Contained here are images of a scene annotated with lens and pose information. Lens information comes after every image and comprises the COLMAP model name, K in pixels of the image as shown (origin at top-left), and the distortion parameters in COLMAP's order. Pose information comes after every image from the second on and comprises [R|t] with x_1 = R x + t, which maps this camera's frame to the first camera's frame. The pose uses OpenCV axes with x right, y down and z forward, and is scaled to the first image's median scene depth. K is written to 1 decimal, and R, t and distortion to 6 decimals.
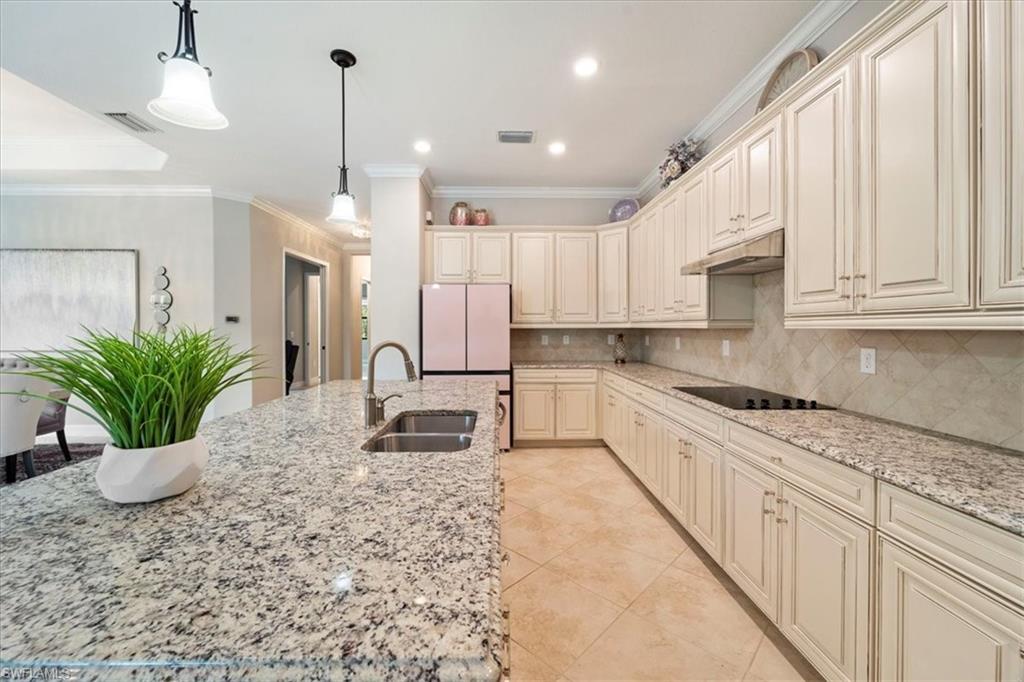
lens RADIAL K [[415.7, 0, 507.8], [0, 415.7, 326.6], [0, 0, 1]] dist [0.000605, -0.000231]
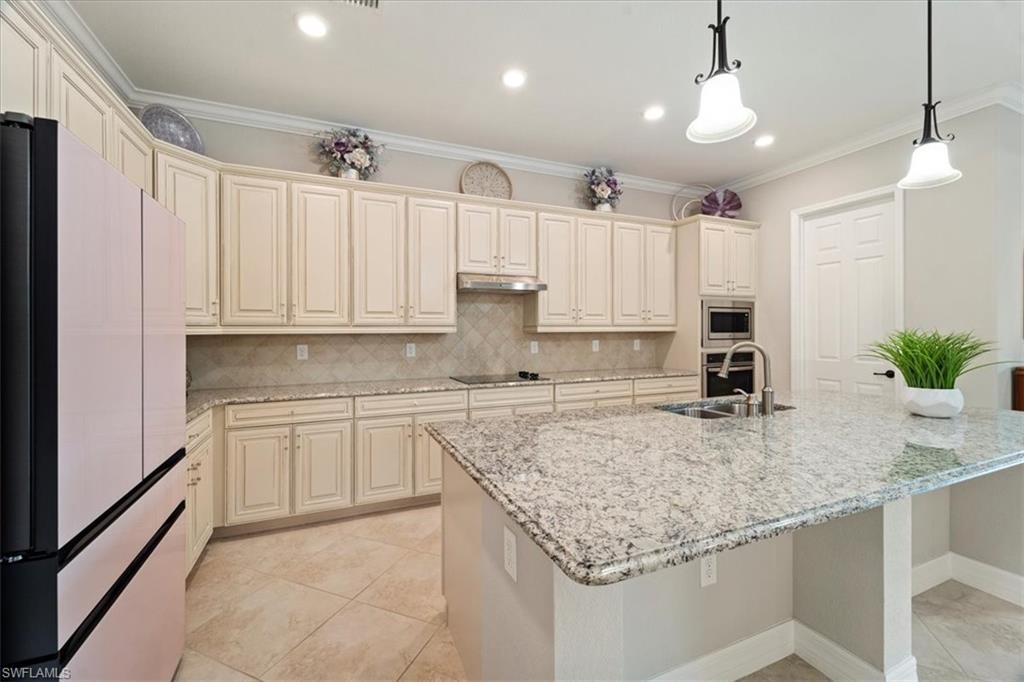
lens RADIAL K [[388.5, 0, 512.0], [0, 388.5, 341.0], [0, 0, 1]] dist [-0.008573, 0.000037]
pose [[-0.352352, -0.019686, 0.935660, -0.891216], [0.005932, 0.999712, 0.023267, 0.003049], [-0.935849, 0.013749, -0.352134, 1.703051]]
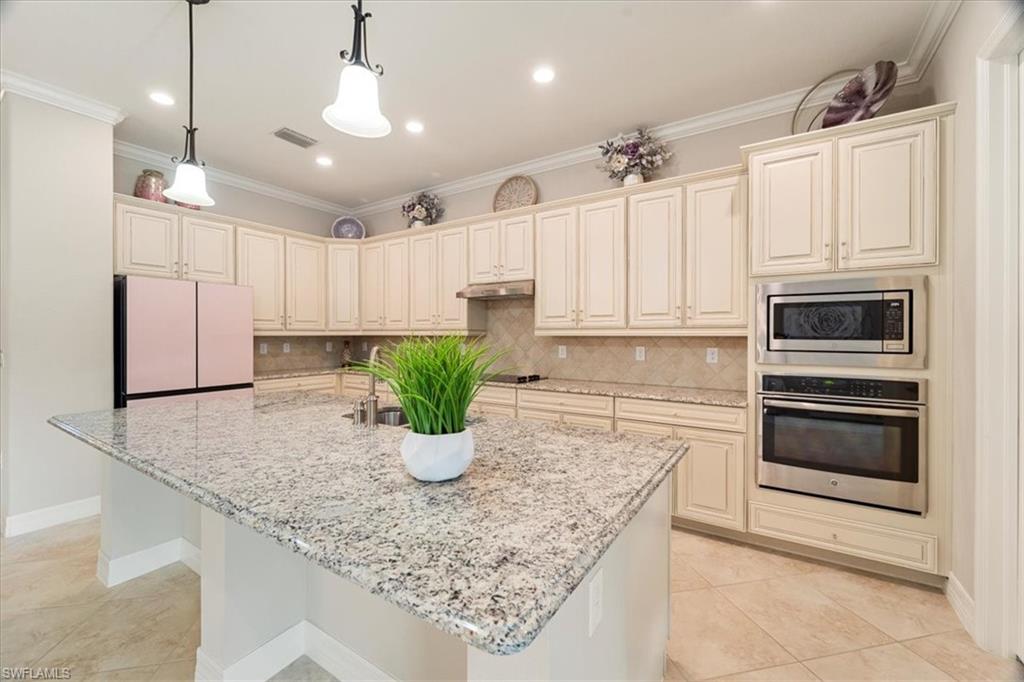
lens RADIAL K [[412.2, 0, 506.4], [0, 412.2, 334.7], [0, 0, 1]] dist [-0.000176, -0.000118]
pose [[0.570312, 0.001966, 0.821426, -0.860859], [-0.002011, 0.999997, -0.000997, 0.002570], [-0.821426, -0.001083, 0.570314, 0.088055]]
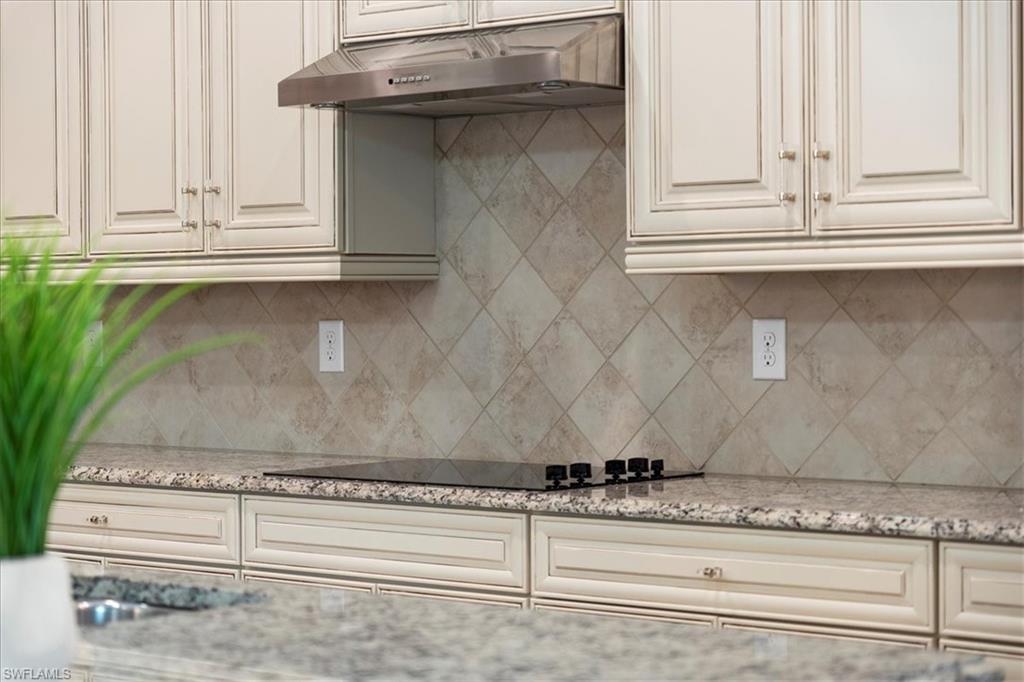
lens RADIAL K [[2234.9, 0, 512.0], [0, 2234.9, 341.0], [0, 0, 1]] dist [0.022261, -0.047842]
pose [[0.651421, -0.017555, 0.758514, -0.981414], [0.008862, 0.999840, 0.015530, 0.033679], [-0.758665, -0.003395, 0.651472, -0.273949]]
